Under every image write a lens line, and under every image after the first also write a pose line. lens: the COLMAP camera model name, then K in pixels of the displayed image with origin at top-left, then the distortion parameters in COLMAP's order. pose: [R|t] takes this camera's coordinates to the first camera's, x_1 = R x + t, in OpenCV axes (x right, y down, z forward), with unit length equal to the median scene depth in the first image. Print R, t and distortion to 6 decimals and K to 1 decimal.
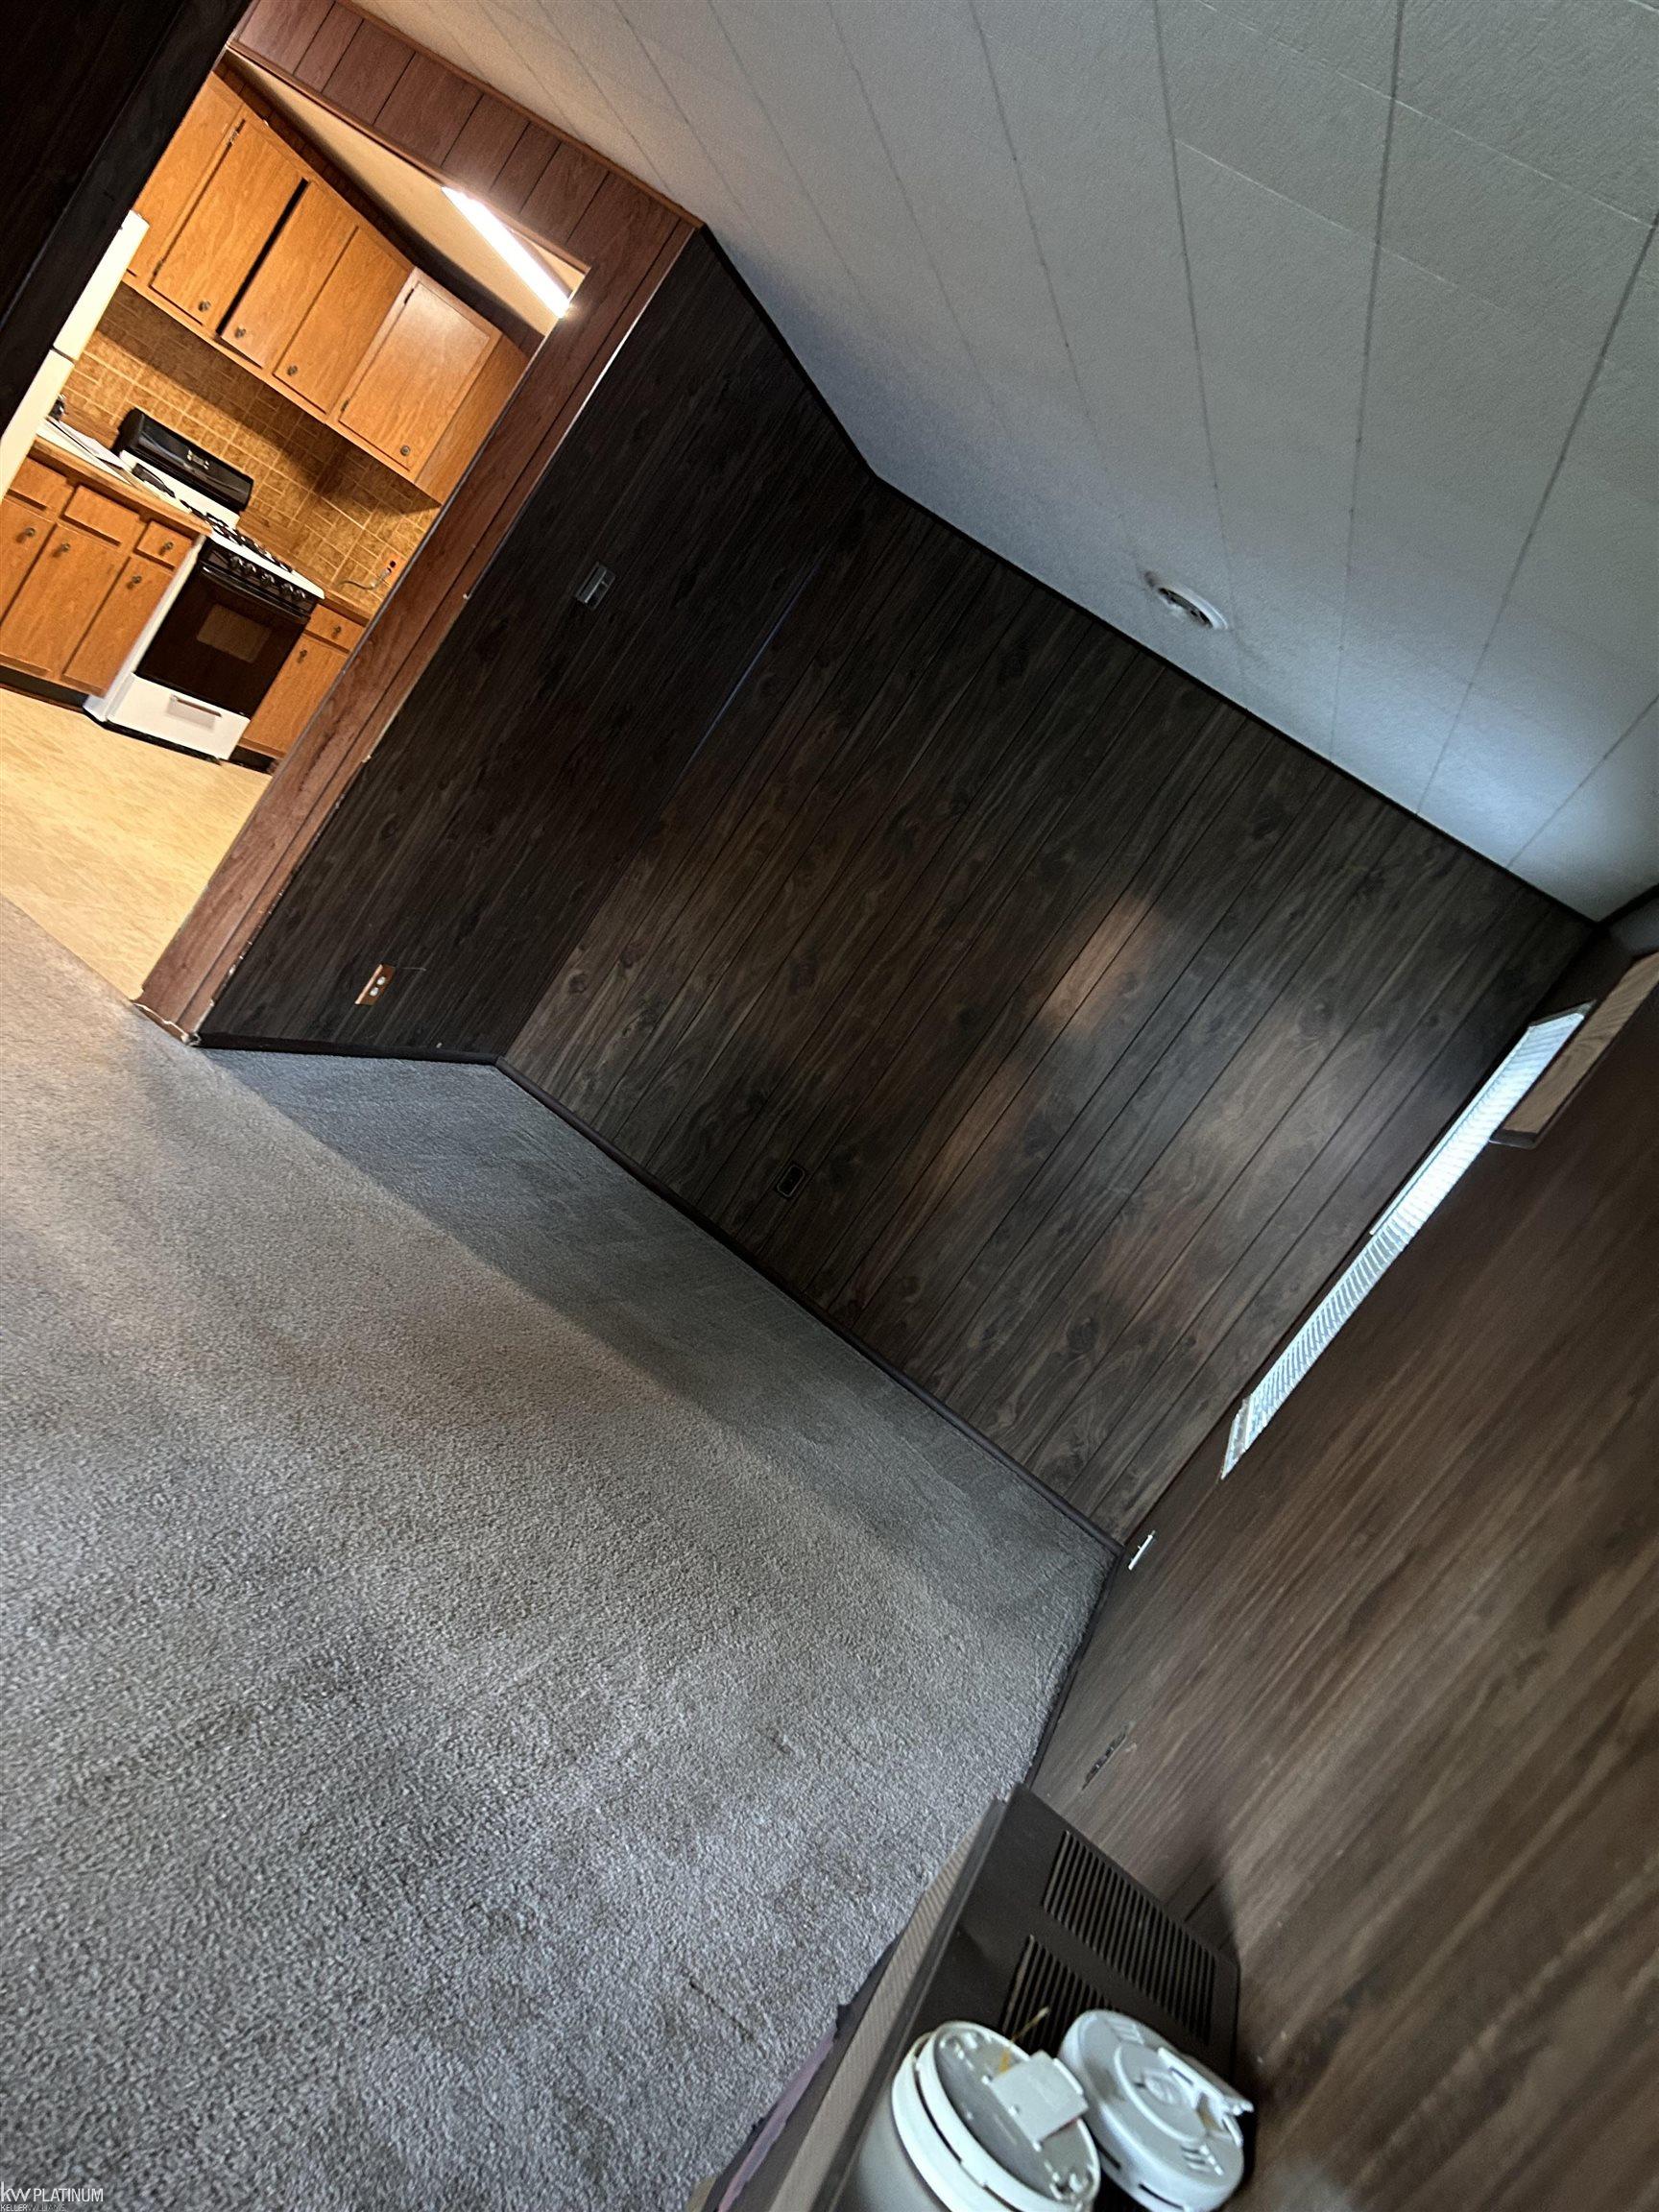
lens RADIAL K [[1656.7, 0, 826.0], [0, 1656.7, 1102.8], [0, 0, 1]] dist [0.035102, -0.035335]
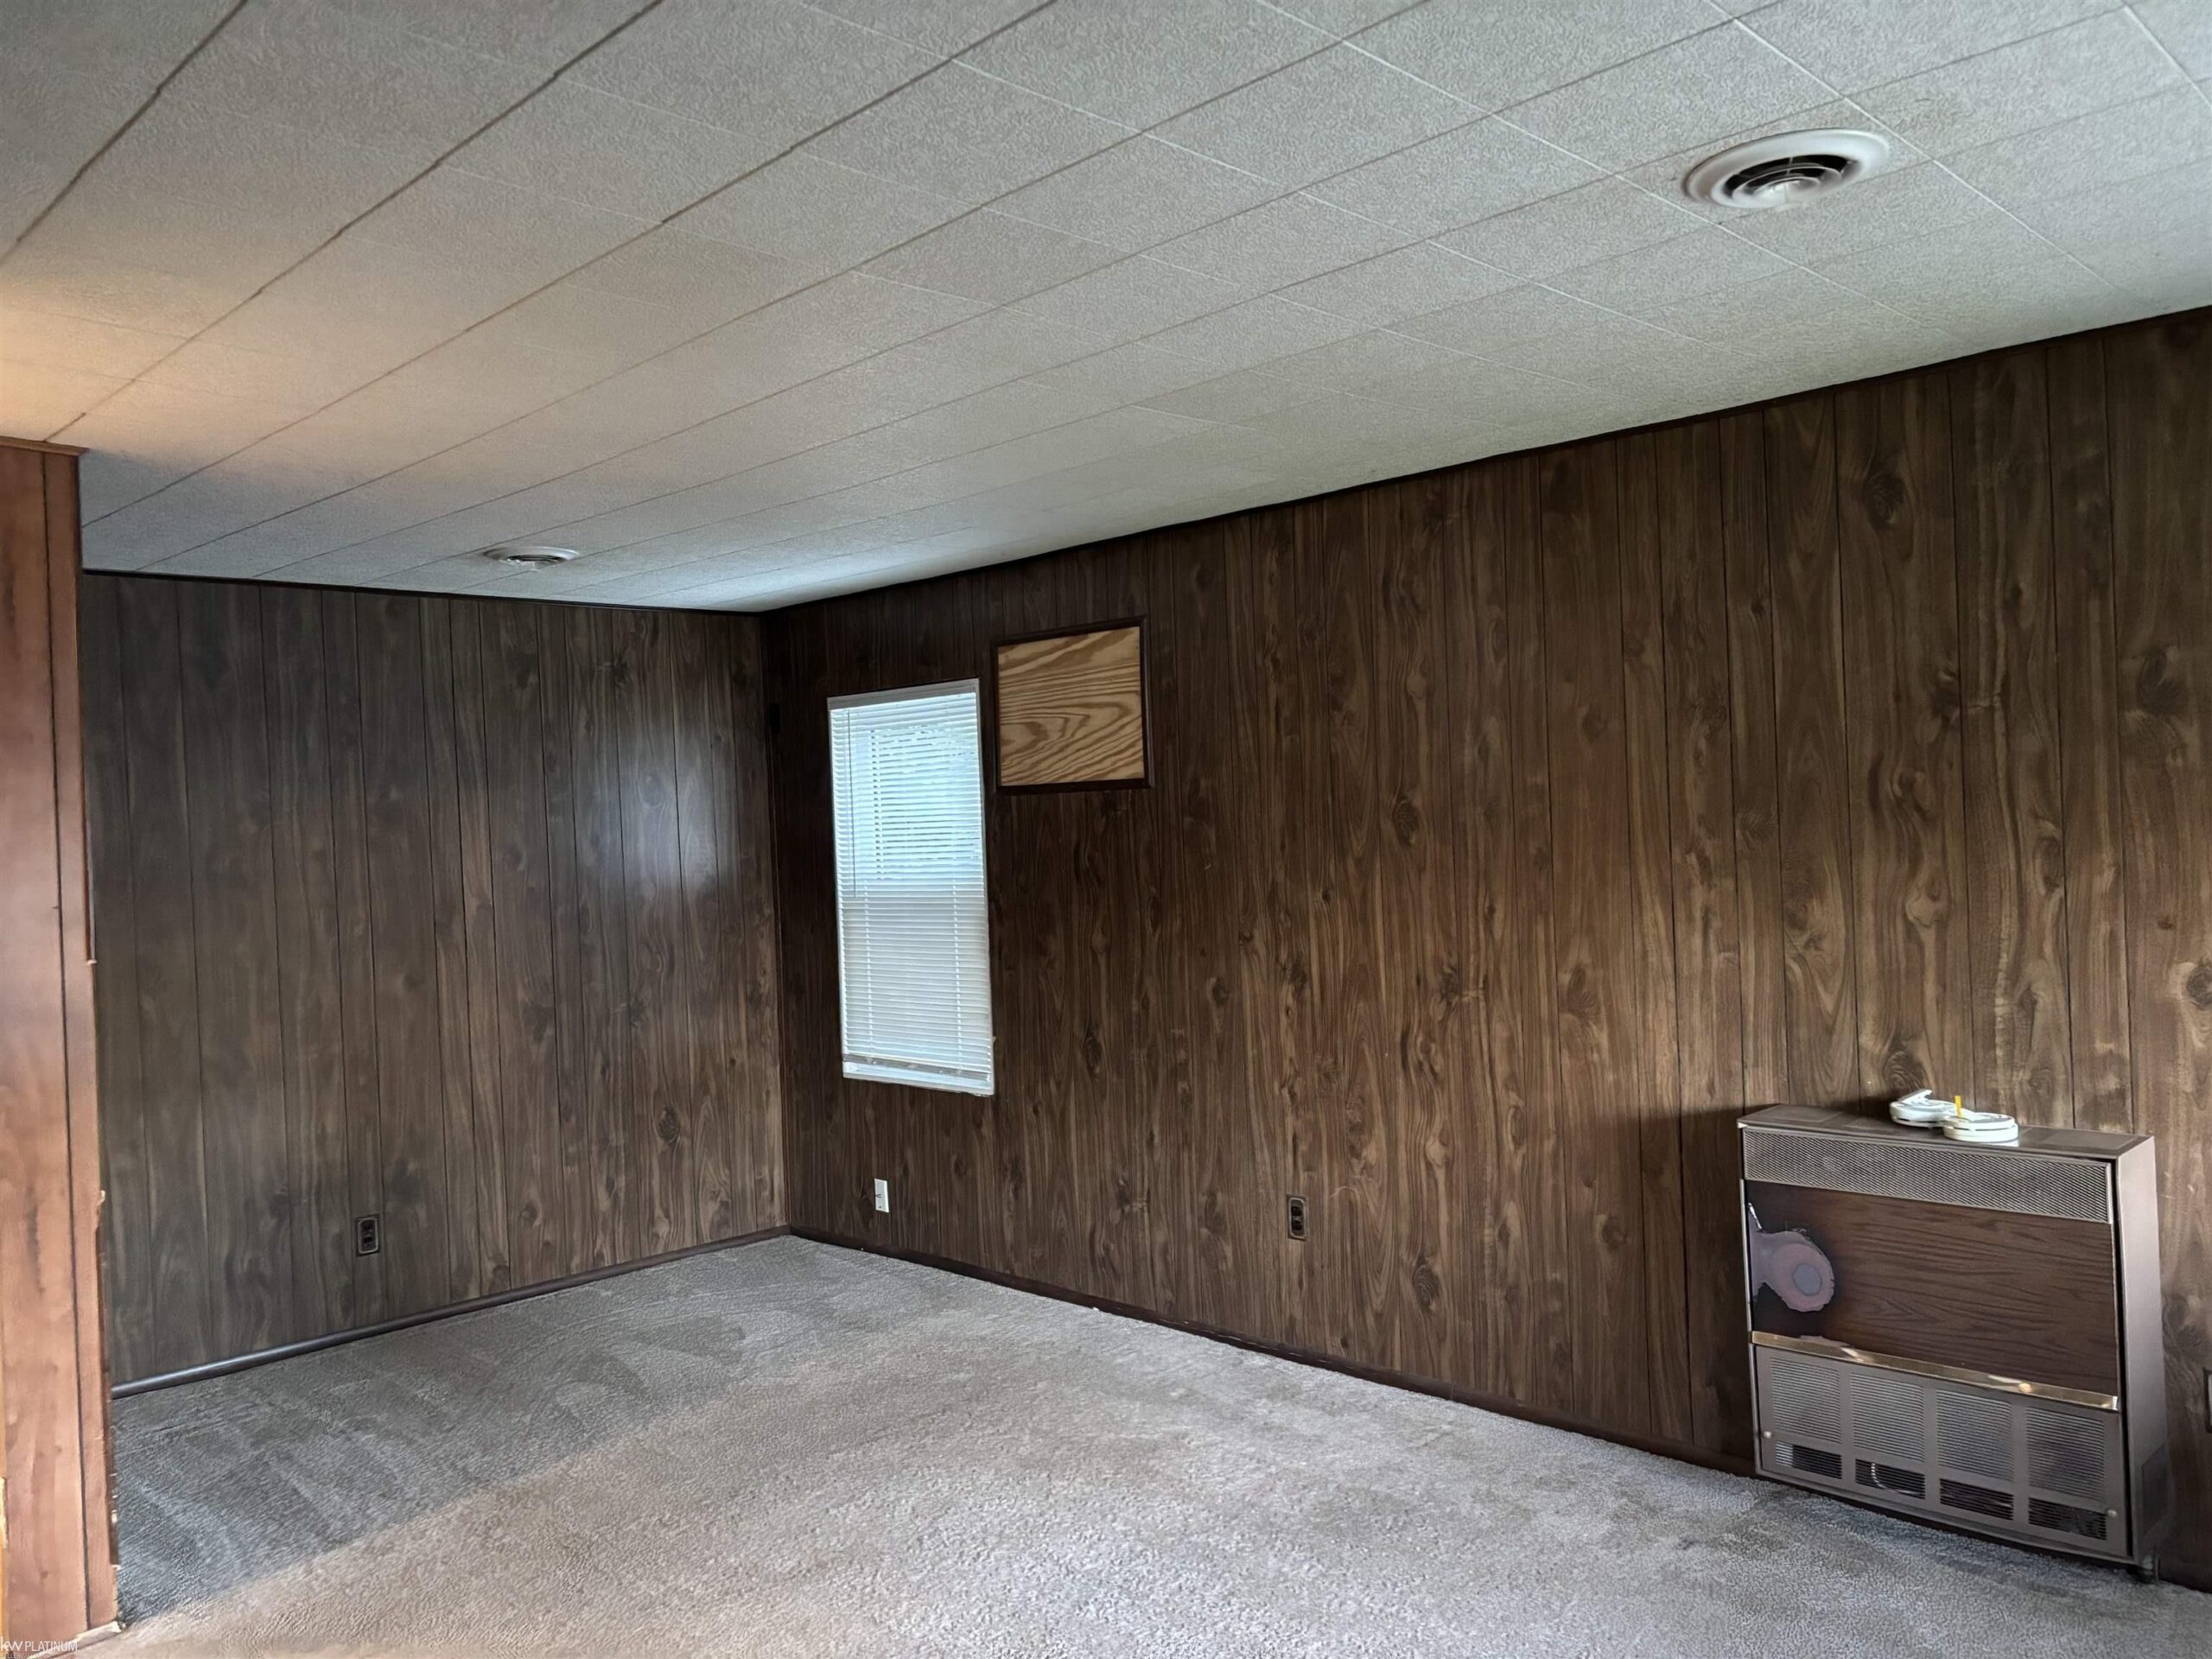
lens RADIAL K [[1678.7, 0, 1113.7], [0, 1678.7, 825.3], [0, 0, 1]] dist [0.032988, -0.035461]
pose [[0.333599, -0.576944, 0.745552, -0.496134], [0.433063, 0.796259, 0.422408, -0.387317], [-0.837358, 0.181956, 0.515484, 0.107904]]
